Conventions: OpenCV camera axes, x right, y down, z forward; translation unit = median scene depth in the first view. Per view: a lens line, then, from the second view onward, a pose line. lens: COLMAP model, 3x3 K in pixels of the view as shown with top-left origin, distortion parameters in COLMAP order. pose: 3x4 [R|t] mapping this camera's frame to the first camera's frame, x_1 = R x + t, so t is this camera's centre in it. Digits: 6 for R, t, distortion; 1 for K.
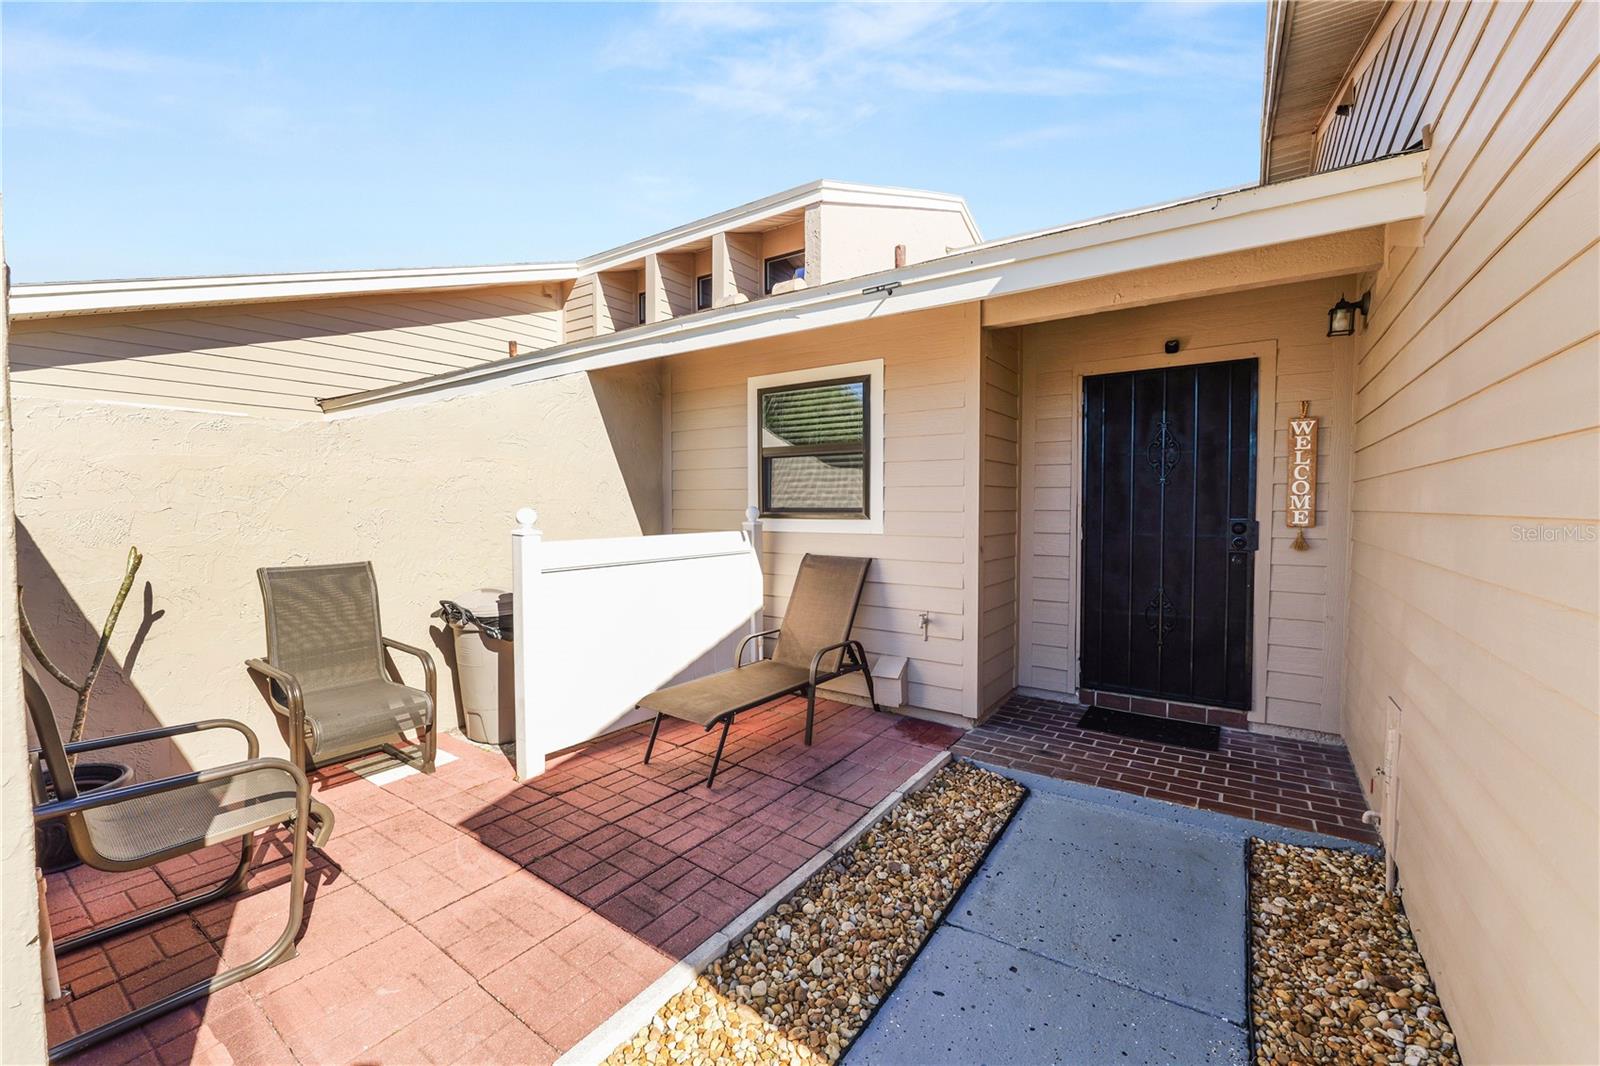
lens RADIAL K [[650.8, 0, 798.6], [0, 650.8, 531.9], [0, 0, 1]] dist [-0.014210, 0.001517]
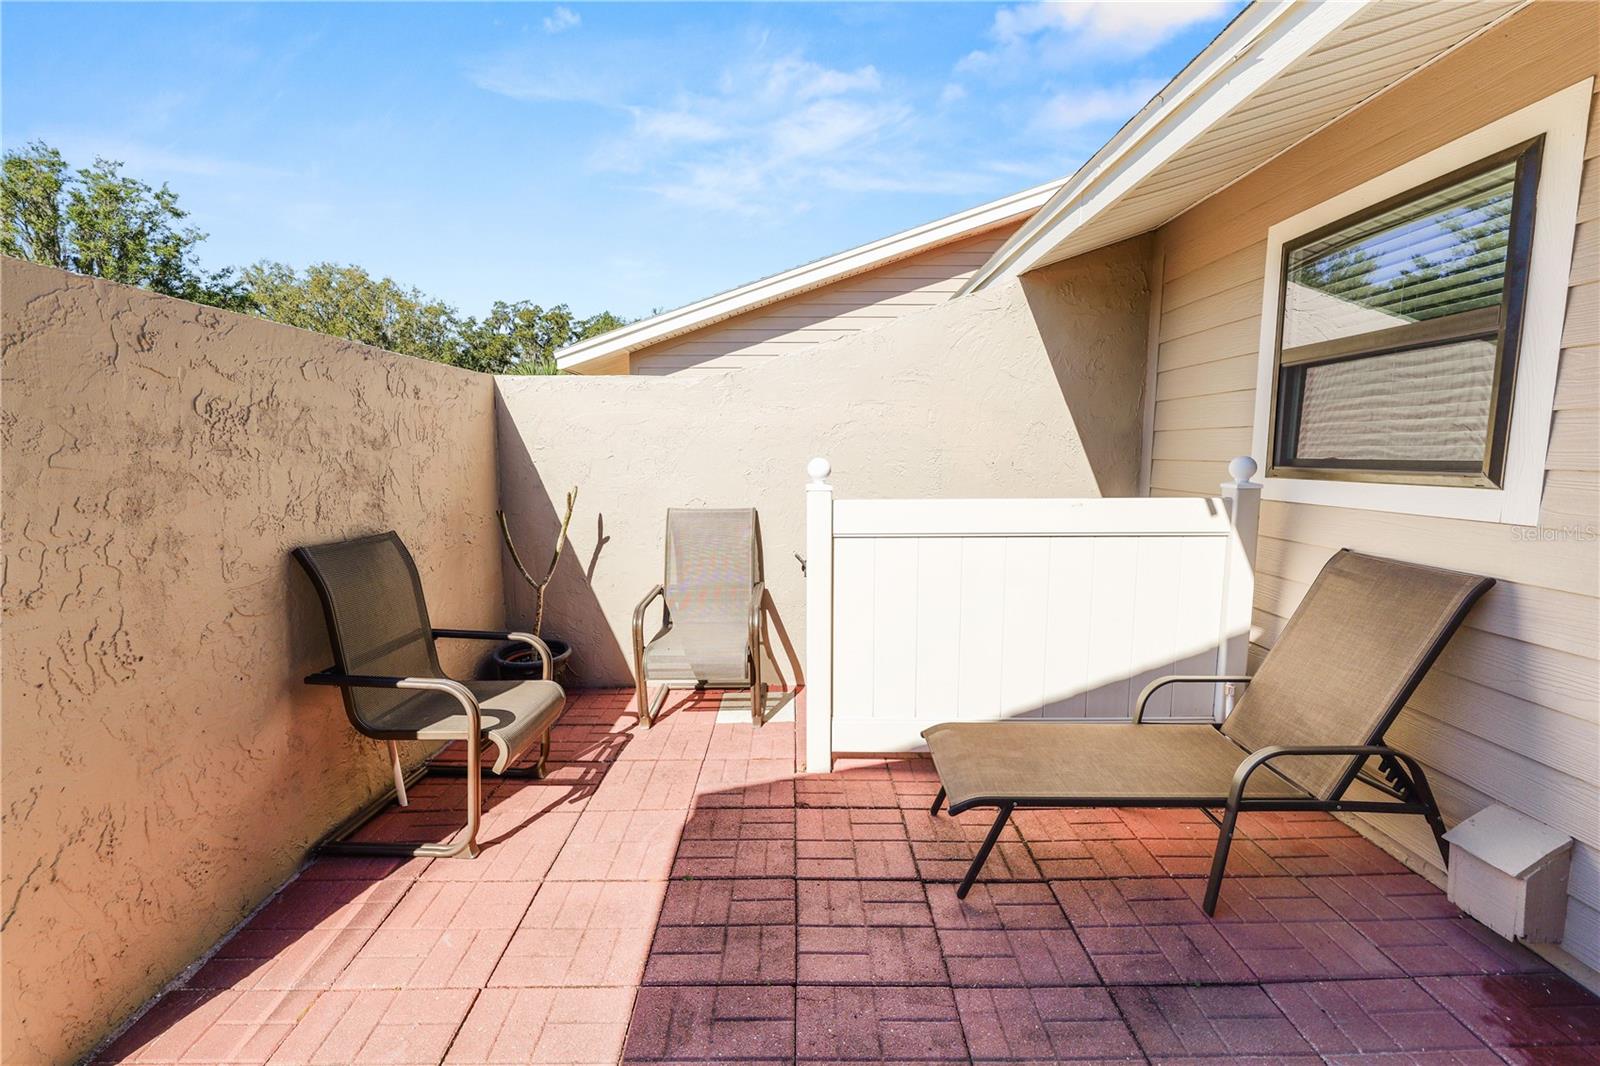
lens RADIAL K [[650.8, 0, 798.6], [0, 650.8, 531.9], [0, 0, 1]] dist [-0.014210, 0.001517]
pose [[0.577783, 0.098890, -0.810178, 0.216226], [-0.032164, 0.994621, 0.098466, -0.020666], [0.815557, -0.030834, 0.577855, 0.436505]]
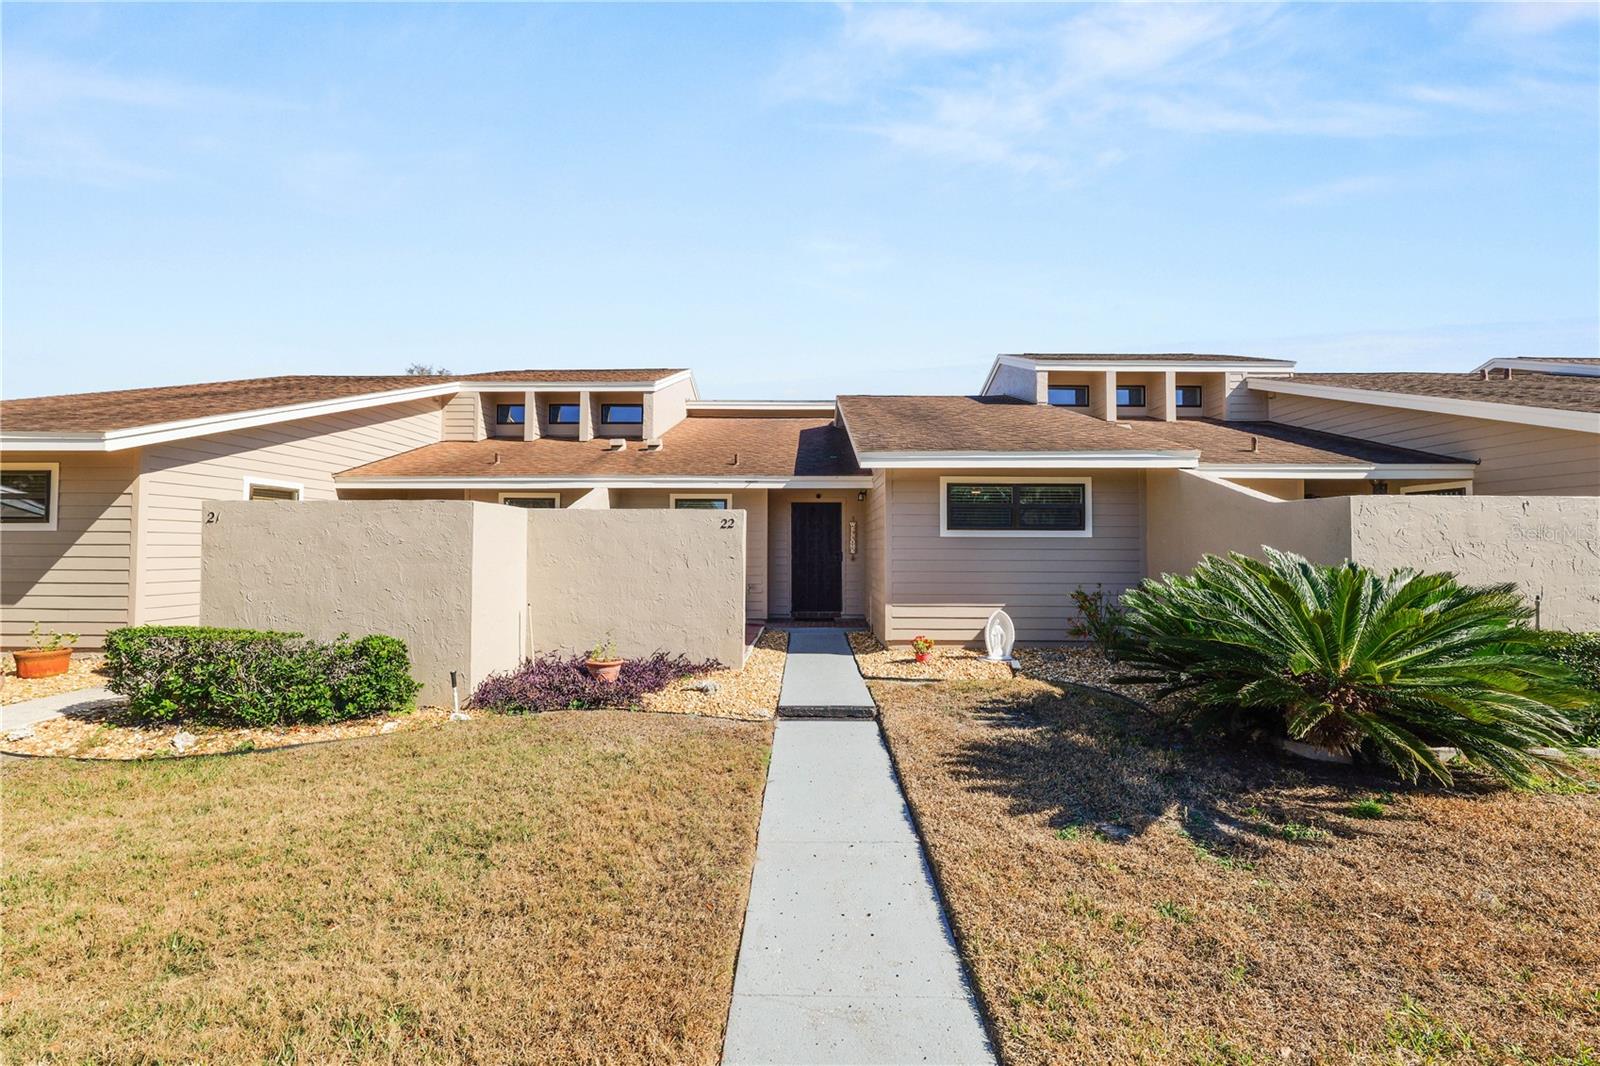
lens RADIAL K [[650.8, 0, 798.6], [0, 650.8, 531.9], [0, 0, 1]] dist [-0.014210, 0.001517]
pose [[0.833048, 0.015943, 0.552971, -1.326373], [0.018902, 0.998181, -0.057255, 0.066586], [-0.552878, 0.058149, 0.831231, -1.658443]]
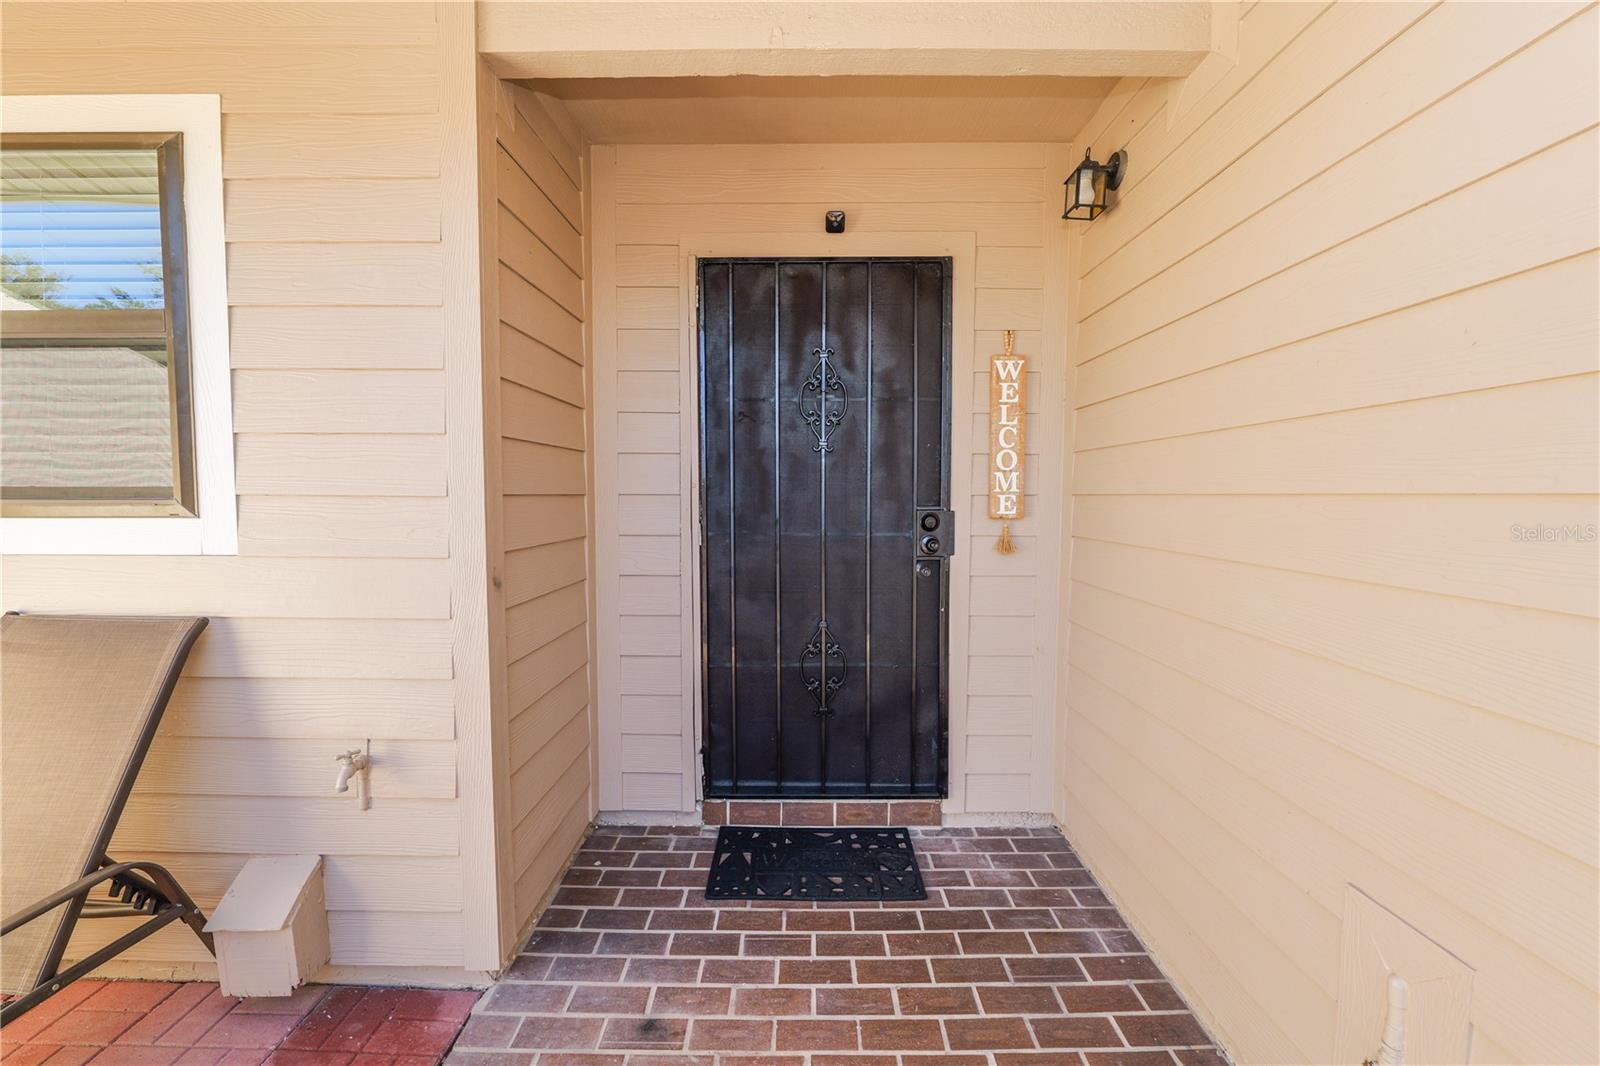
lens RADIAL K [[653.1, 0, 798.0], [0, 653.1, 529.0], [0, 0, 1]] dist [-0.012022, 0.001069]
pose [[0.825407, -0.028221, 0.563832, 0.215739], [0.018939, 0.999572, 0.022305, -0.016285], [-0.564220, -0.007732, 0.825588, 0.561066]]
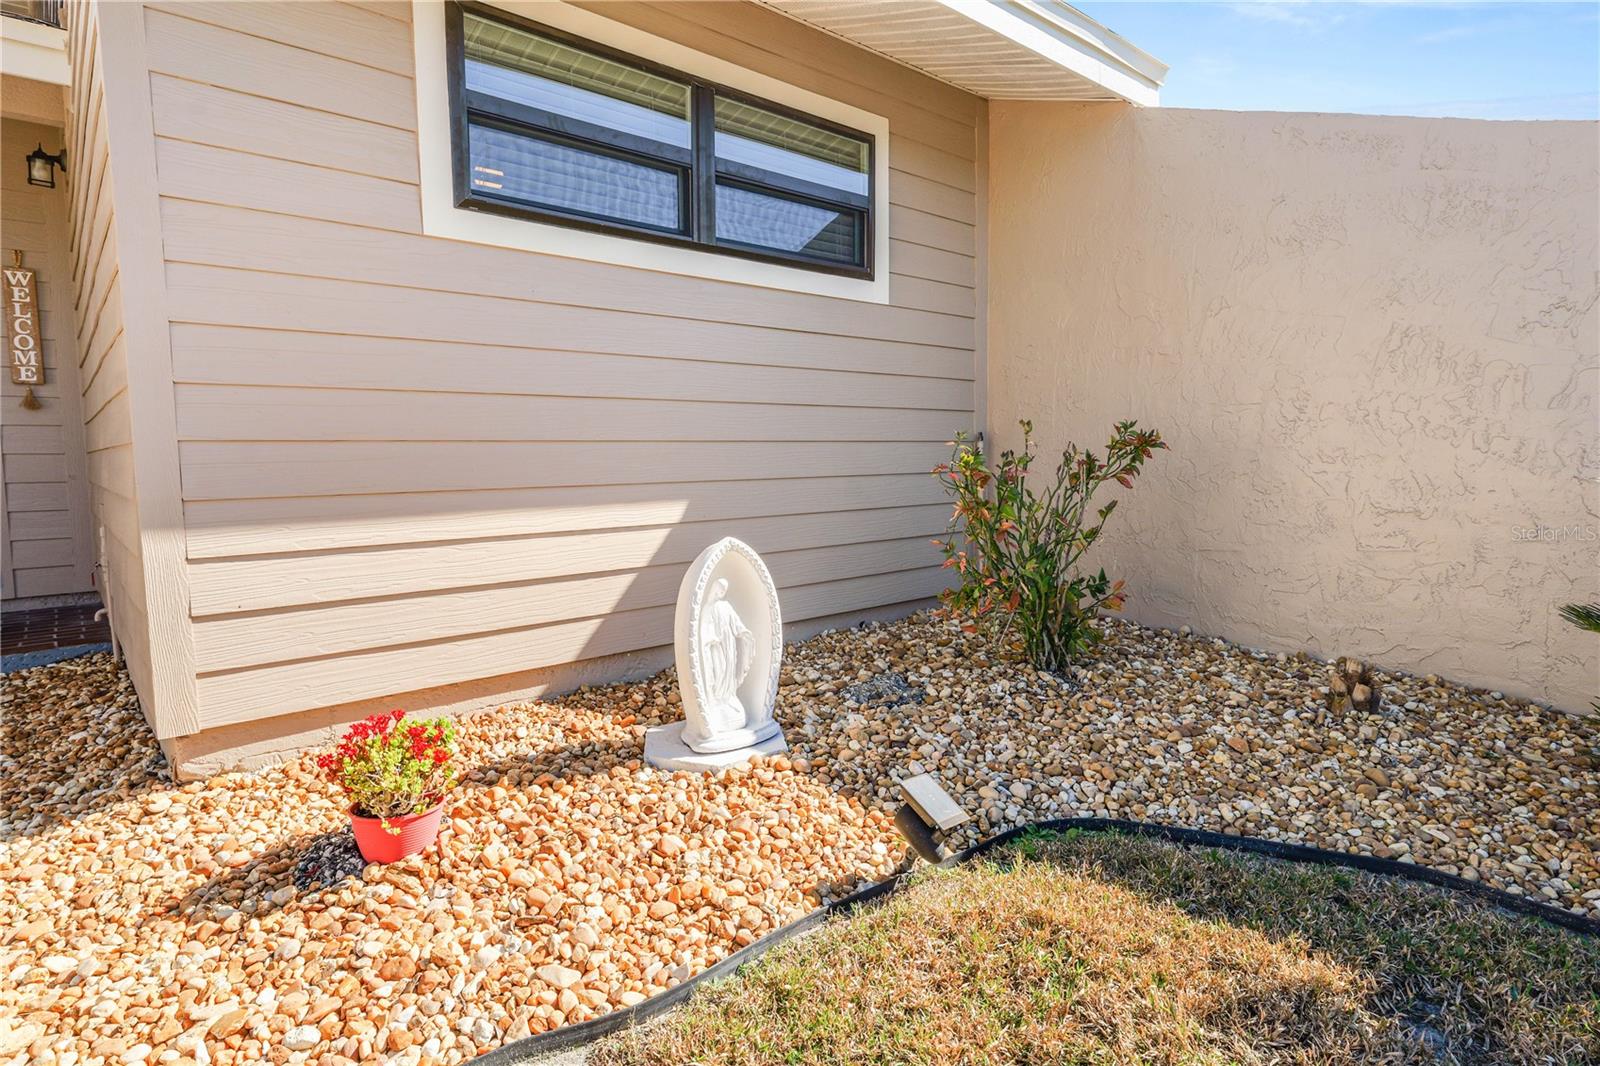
lens RADIAL K [[861.8, 0, 800.0], [0, 861.8, 533.0], [0, 0, 1]] dist [-0.000724, -0.000016]
pose [[0.246715, -0.093938, 0.964524, -0.189513], [0.048109, 0.995251, 0.084625, 0.157869], [-0.967893, 0.025524, 0.250063, -0.414678]]
